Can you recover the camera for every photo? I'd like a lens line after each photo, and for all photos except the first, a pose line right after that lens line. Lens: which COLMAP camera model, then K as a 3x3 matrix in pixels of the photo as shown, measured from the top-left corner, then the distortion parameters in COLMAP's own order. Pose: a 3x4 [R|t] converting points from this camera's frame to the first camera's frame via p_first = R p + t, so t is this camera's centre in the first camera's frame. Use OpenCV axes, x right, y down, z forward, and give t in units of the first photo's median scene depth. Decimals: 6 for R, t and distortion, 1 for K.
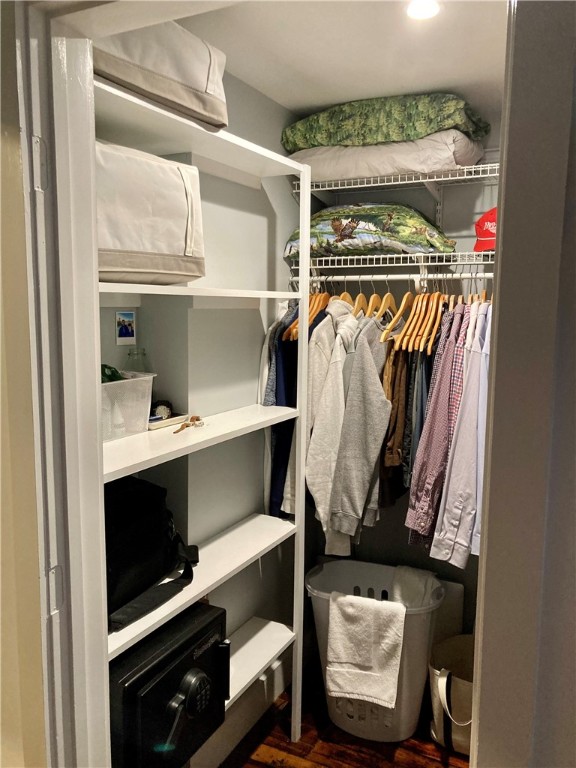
lens RADIAL K [[627.6, 0, 294.7], [0, 627.6, 381.9], [0, 0, 1]] dist [0.014670, -0.006711]
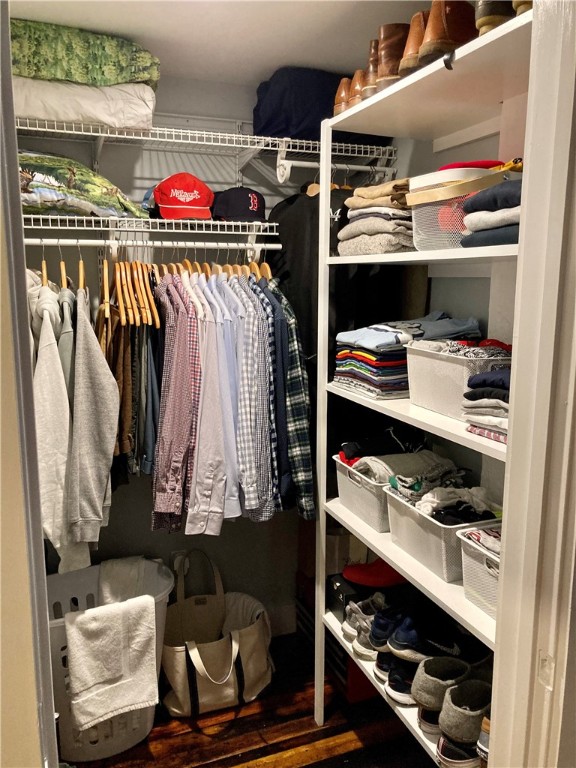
lens RADIAL K [[627.6, 0, 294.7], [0, 627.6, 386.0], [0, 0, 1]] dist [0.014670, -0.006711]
pose [[0.651210, -0.138472, 0.746158, -0.344862], [0.096338, 0.990342, 0.099709, -0.029356], [-0.752758, 0.006952, 0.658260, 0.212904]]
